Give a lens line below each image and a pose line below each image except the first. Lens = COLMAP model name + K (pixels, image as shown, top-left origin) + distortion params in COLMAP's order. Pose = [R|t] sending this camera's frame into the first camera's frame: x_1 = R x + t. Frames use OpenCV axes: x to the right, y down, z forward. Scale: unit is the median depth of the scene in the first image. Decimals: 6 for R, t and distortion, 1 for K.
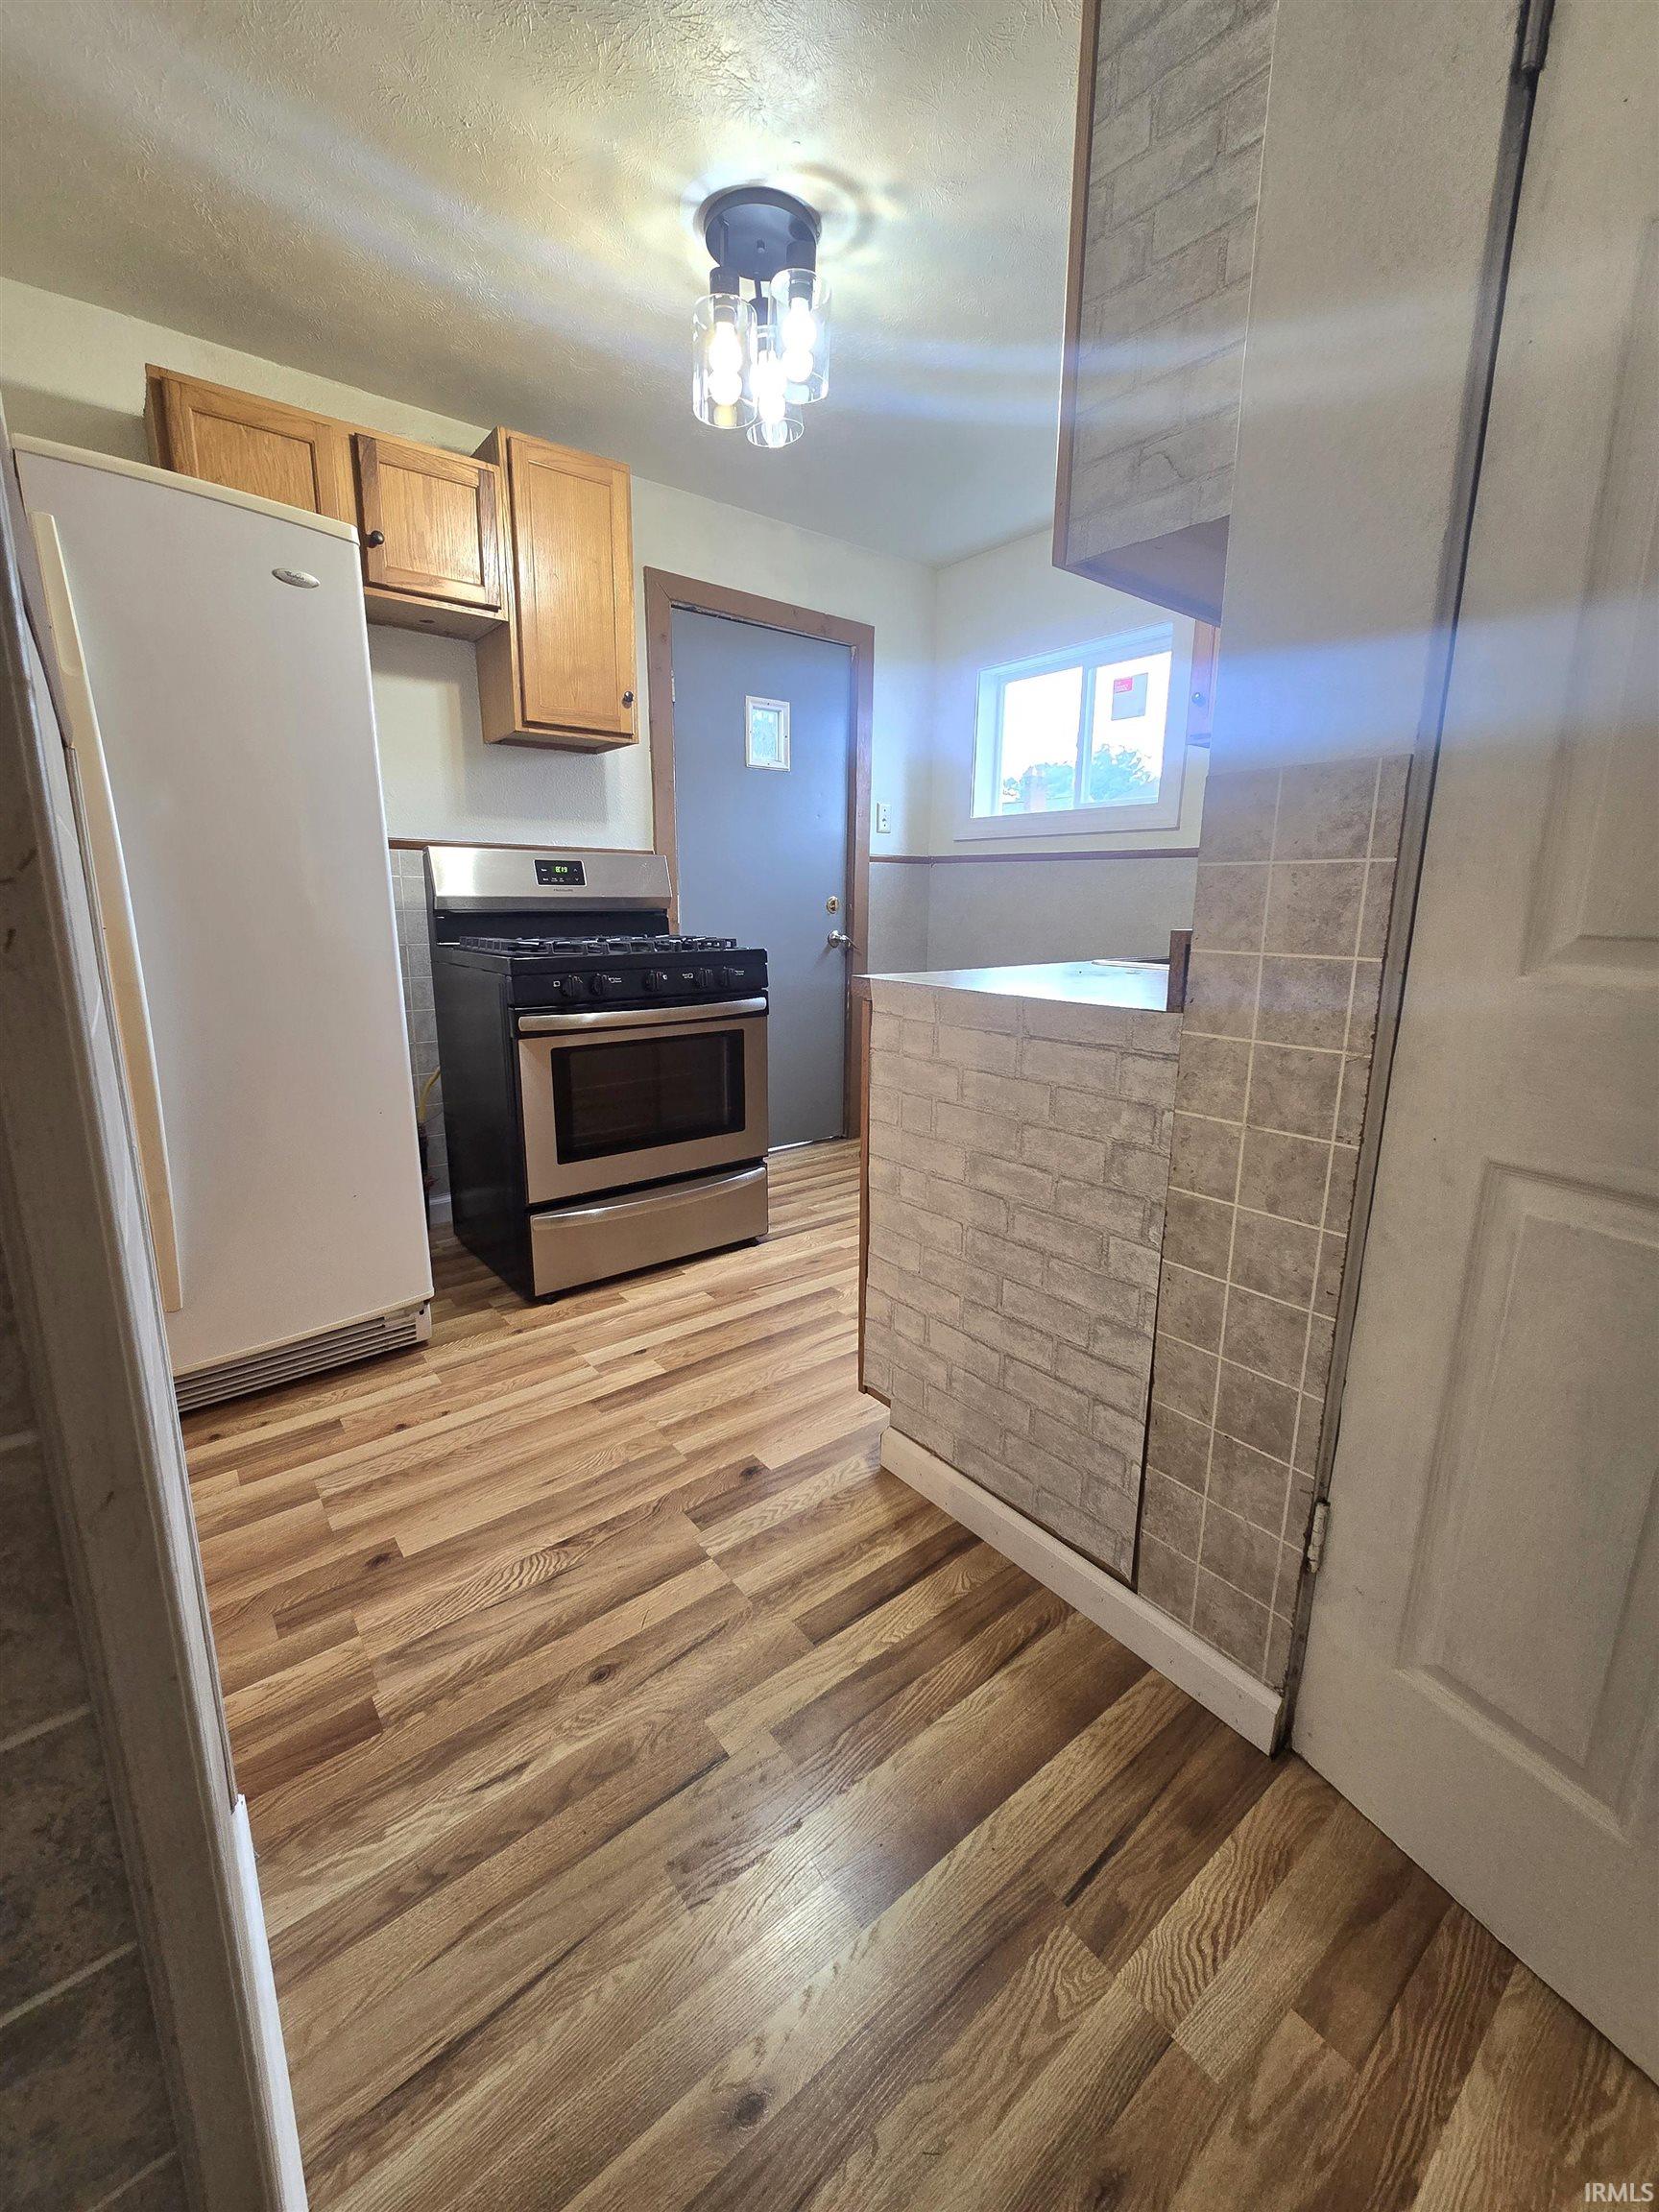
lens RADIAL K [[911.4, 0, 842.5], [0, 911.4, 1099.8], [0, 0, 1]] dist [-0.004263, 0.000771]
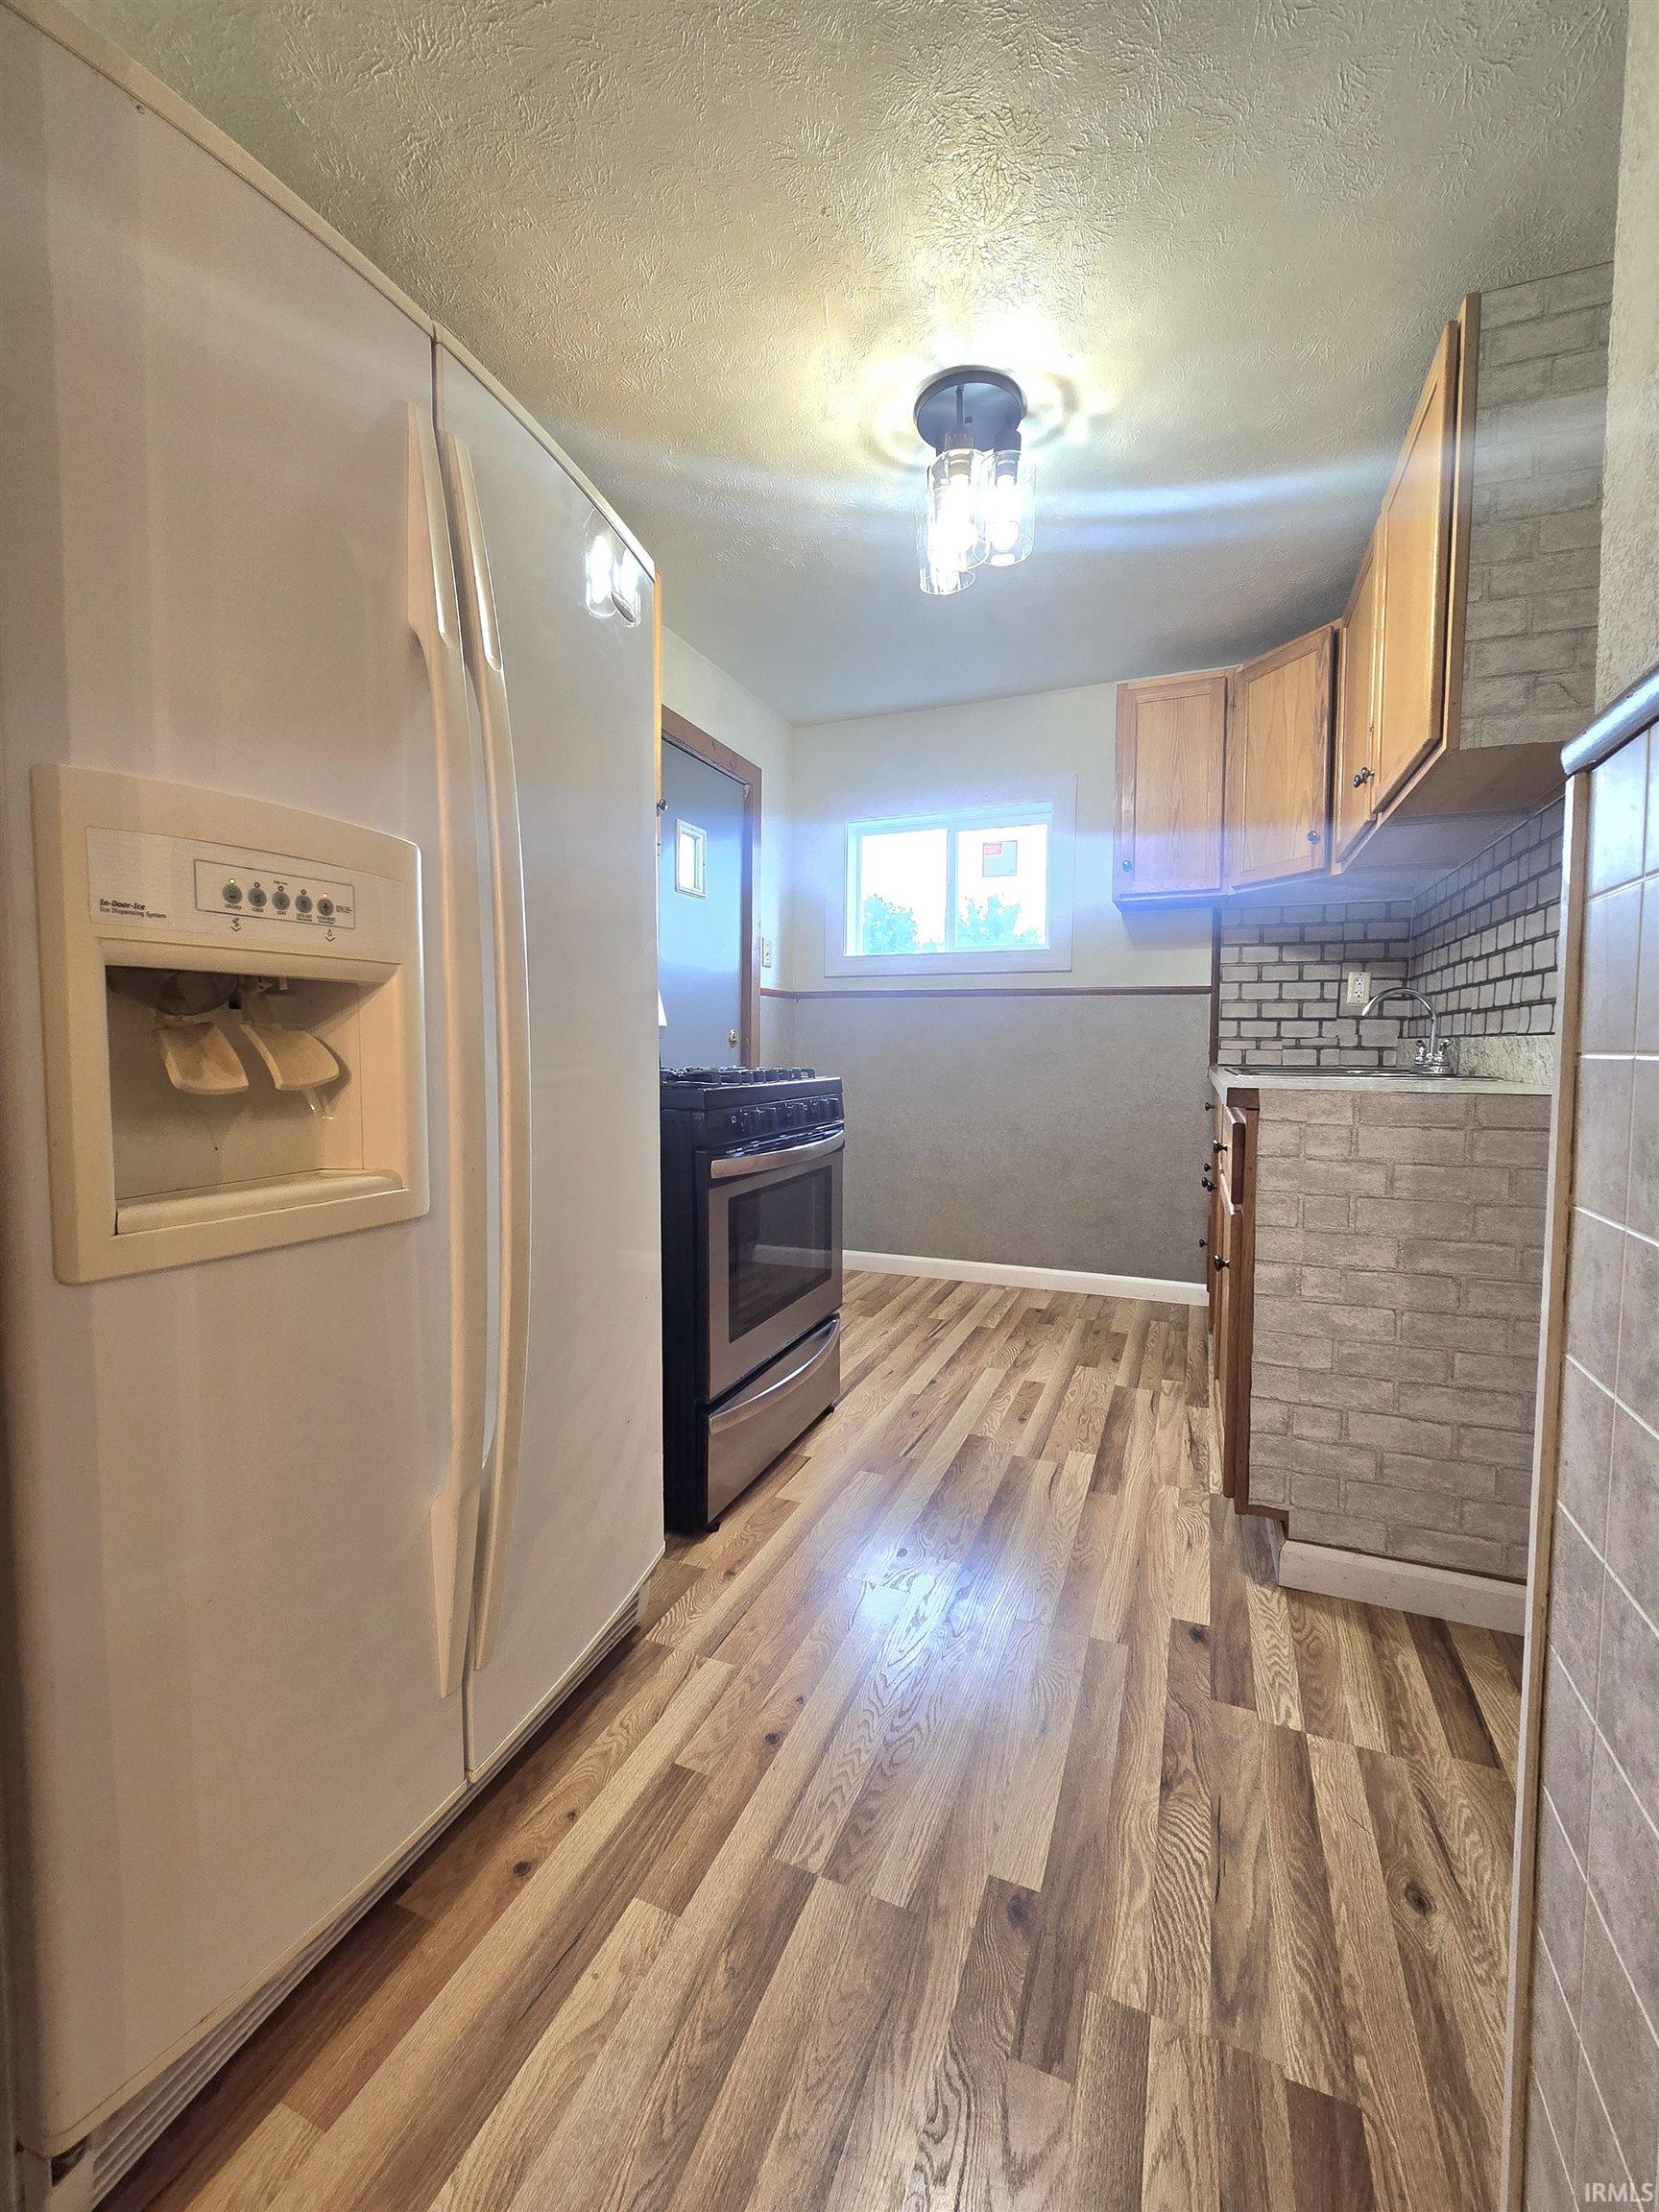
lens RADIAL K [[911.4, 0, 842.5], [0, 911.4, 1099.8], [0, 0, 1]] dist [-0.004263, 0.000771]
pose [[0.870297, -0.033419, 0.491392, -0.895642], [0.110330, 0.985569, -0.128375, -0.038735], [-0.480011, 0.165940, 0.861425, 0.329994]]
